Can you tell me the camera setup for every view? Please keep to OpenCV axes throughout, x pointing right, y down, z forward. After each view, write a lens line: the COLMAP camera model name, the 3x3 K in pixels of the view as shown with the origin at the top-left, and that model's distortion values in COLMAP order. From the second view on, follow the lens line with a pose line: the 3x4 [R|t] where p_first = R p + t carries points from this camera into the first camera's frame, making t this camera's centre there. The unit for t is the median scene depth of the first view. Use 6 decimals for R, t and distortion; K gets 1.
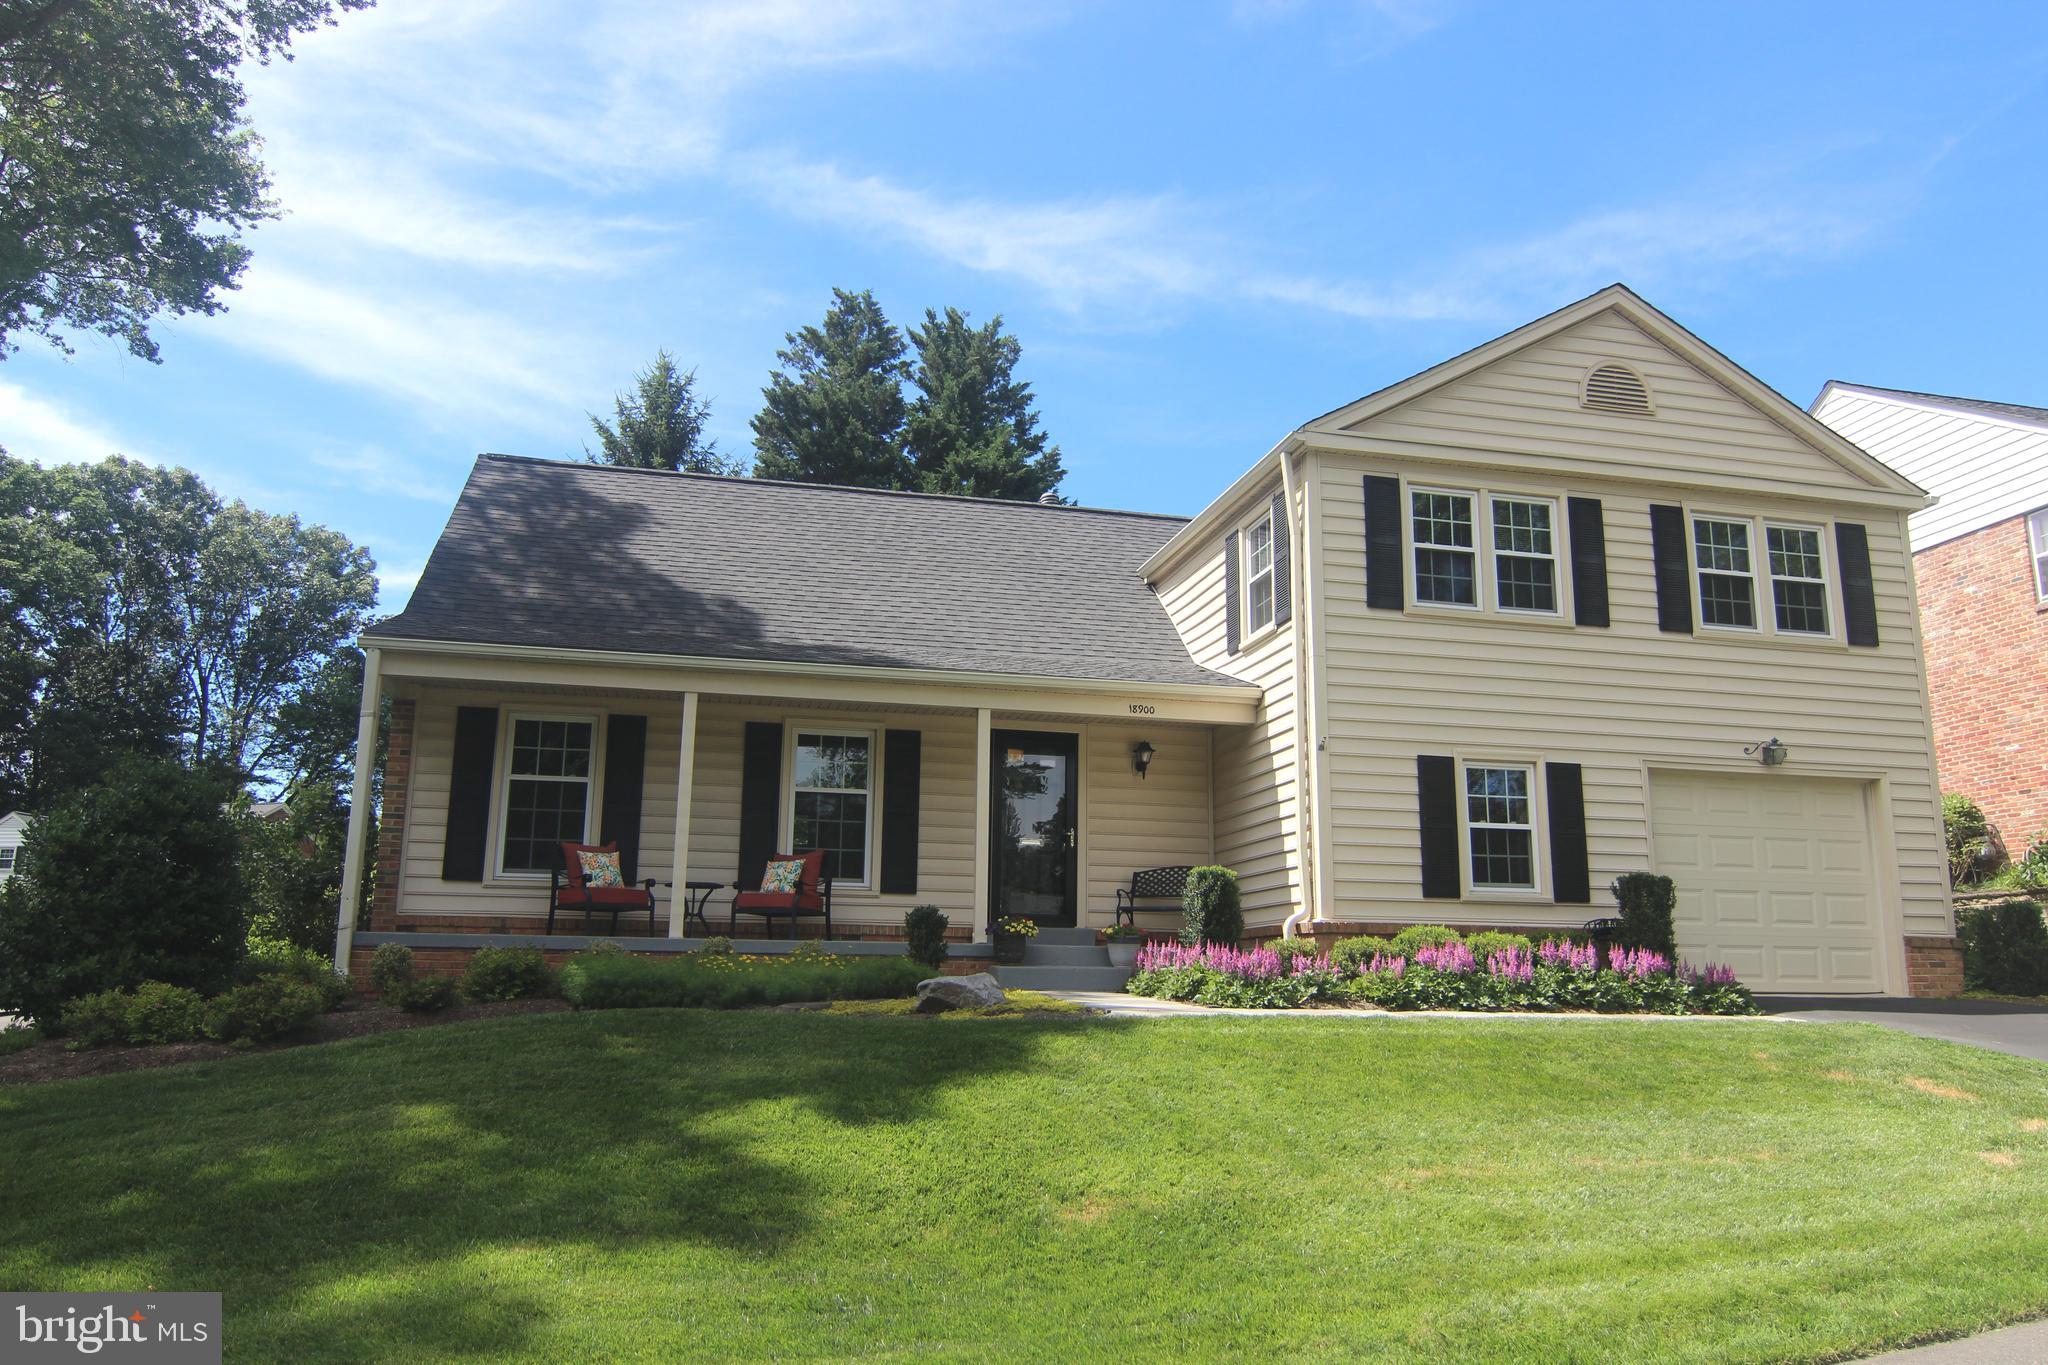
lens RADIAL K [[1460.0, 0, 1030.1], [0, 1460.0, 690.7], [0, 0, 1]] dist [-0.003512, -0.004364]
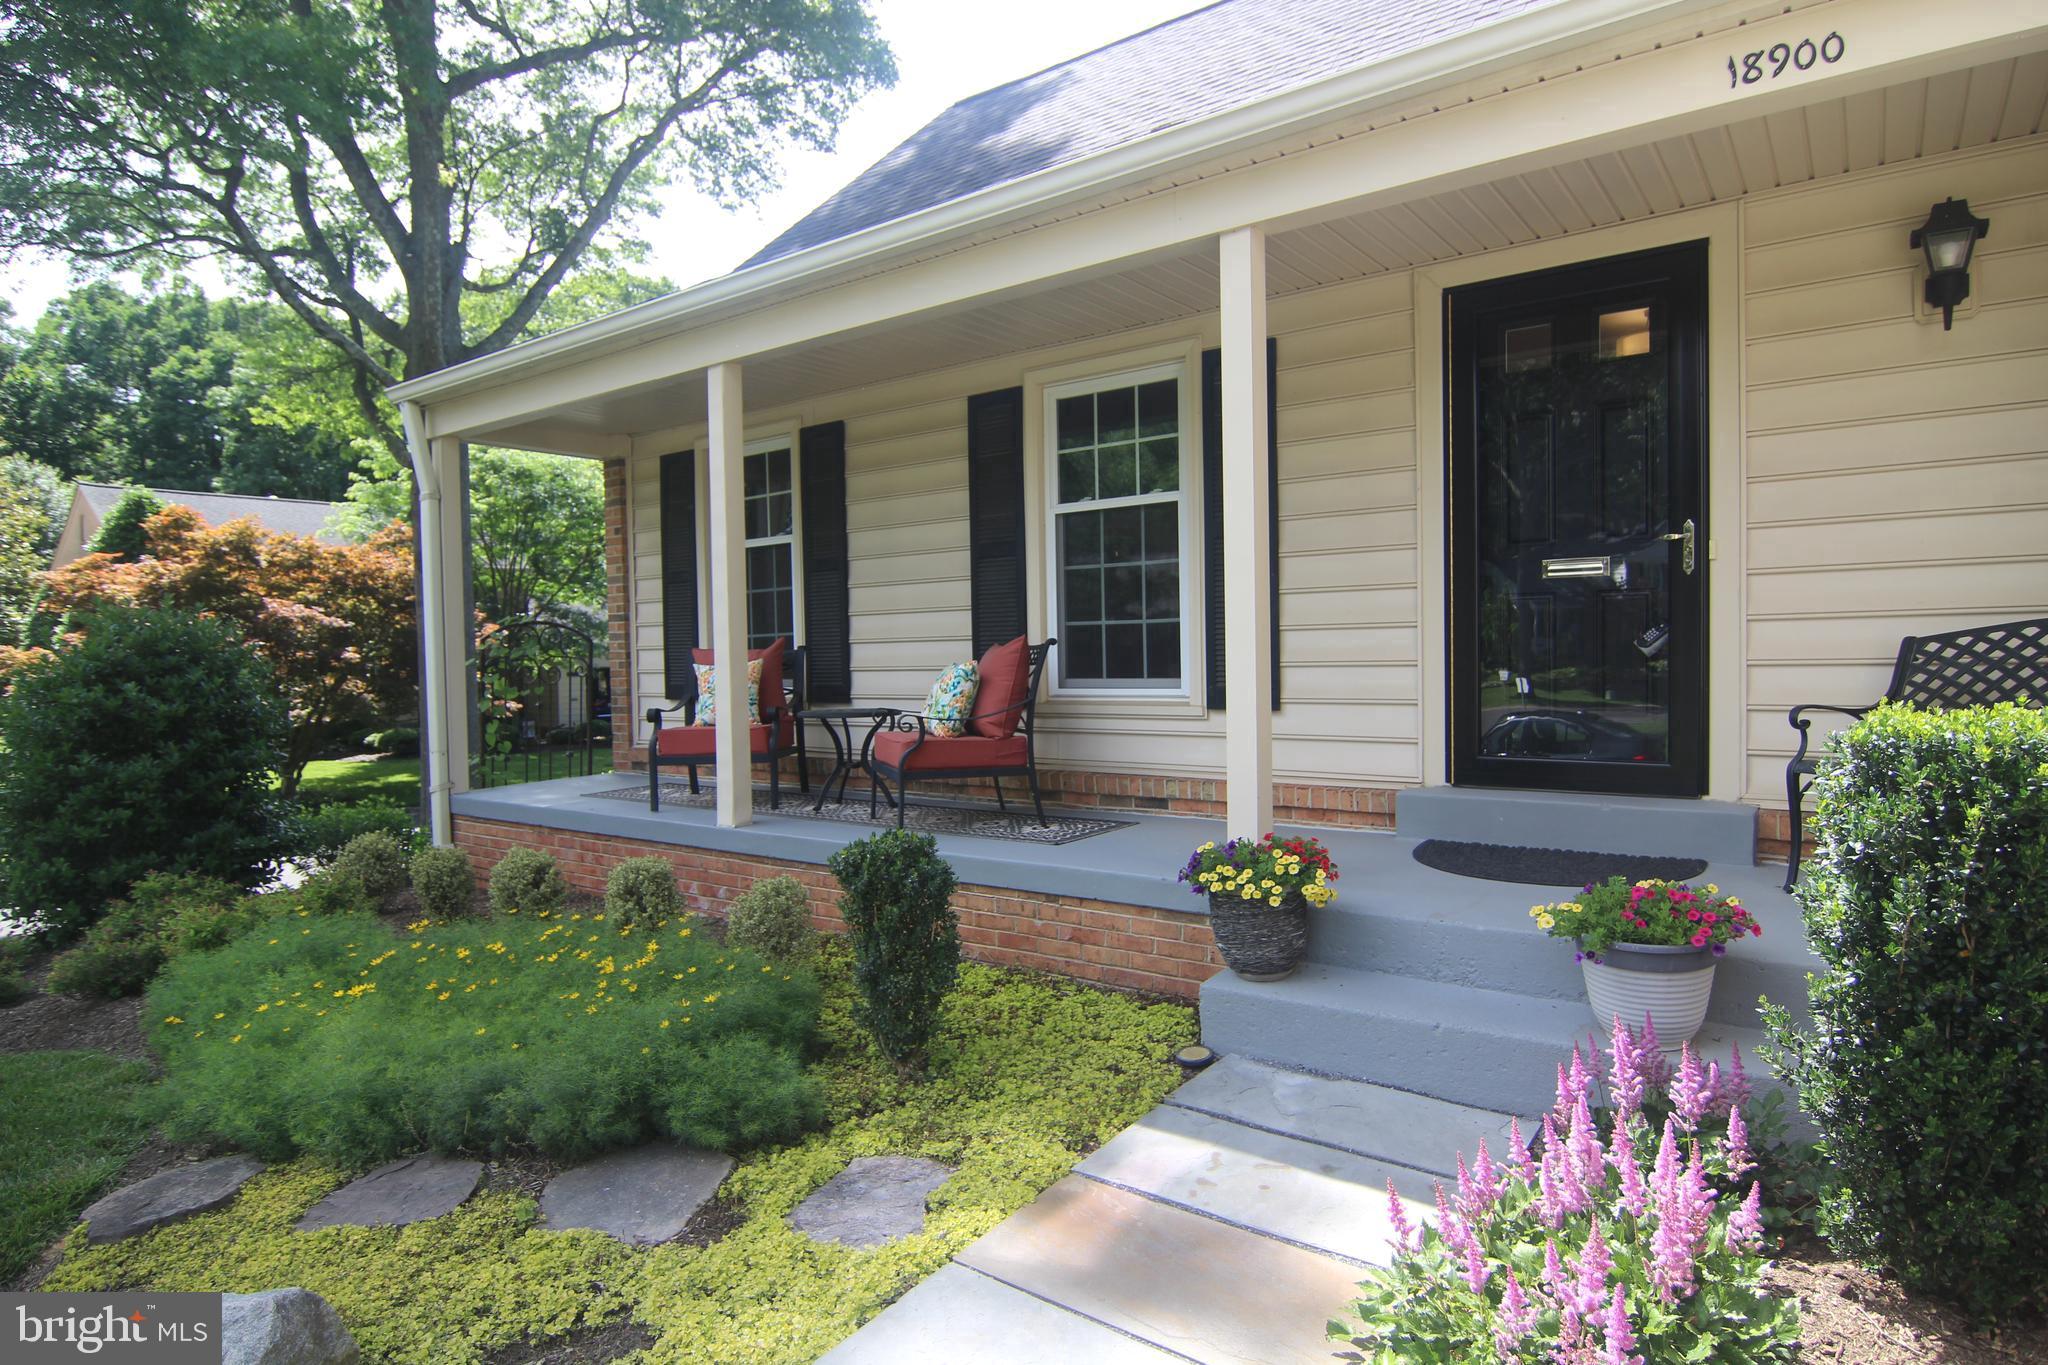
lens RADIAL K [[1155.6, 0, 1022.0], [0, 1155.6, 685.5], [0, 0, 1]] dist [-0.010988, -0.002040]
pose [[0.643254, -0.003245, -0.765646, 0.147468], [0.183612, 0.971465, 0.150143, 0.066856], [0.743311, -0.237162, 0.625494, 0.752248]]
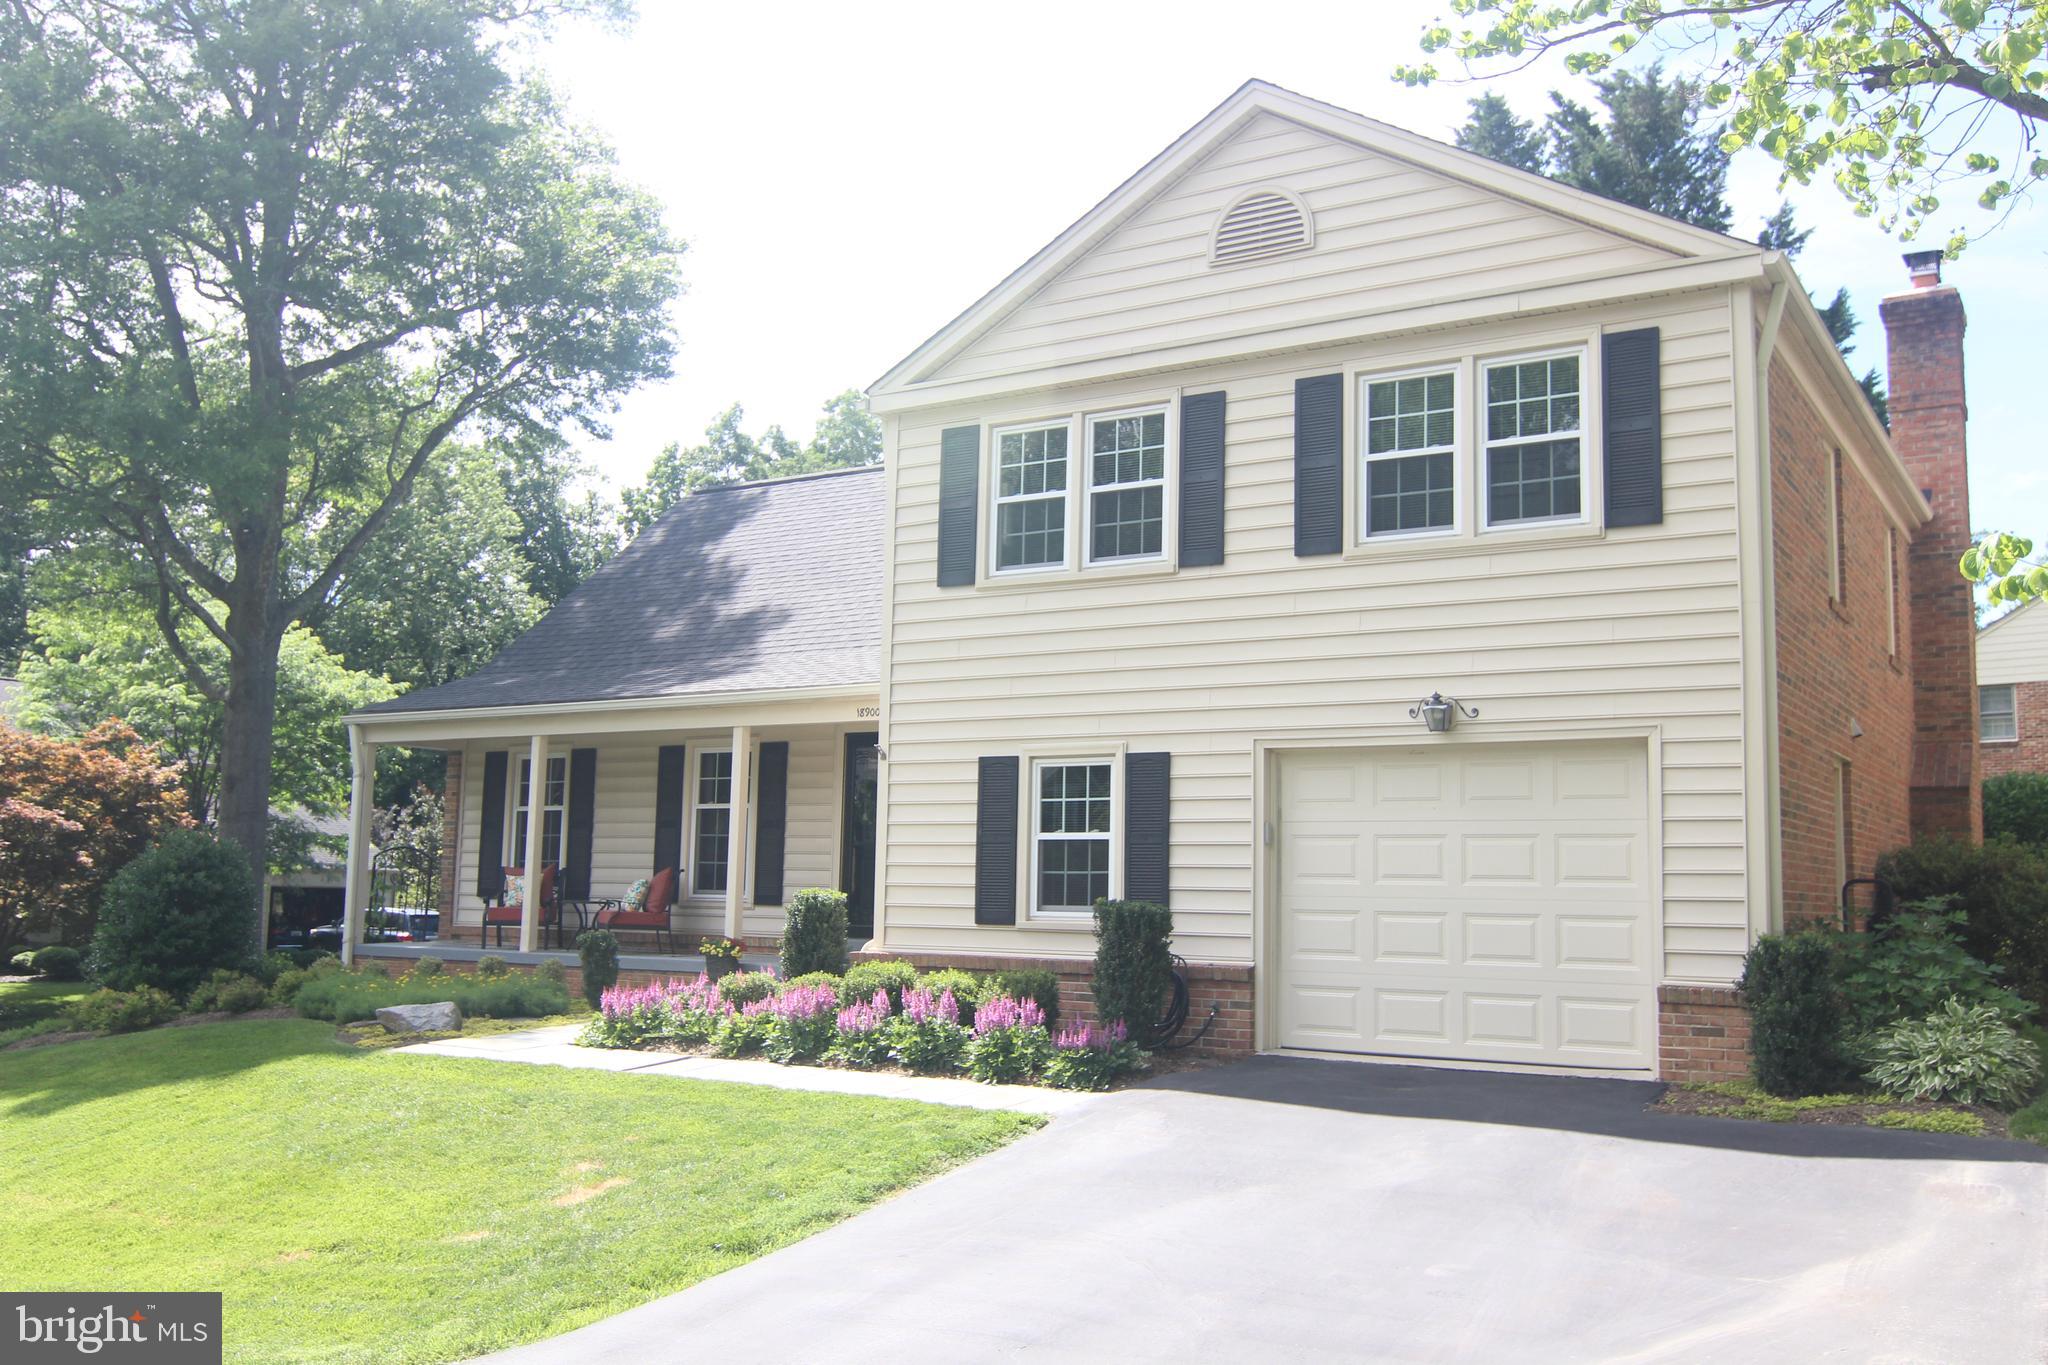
lens RADIAL K [[1822.8, 0, 1021.7], [0, 1822.8, 693.4], [0, 0, 1]] dist [0.002375, 0.018512]
pose [[0.701480, -0.077779, -0.708432, 0.977500], [0.132437, 0.990940, 0.022341, -0.012185], [0.700275, -0.109495, 0.705426, 0.256540]]
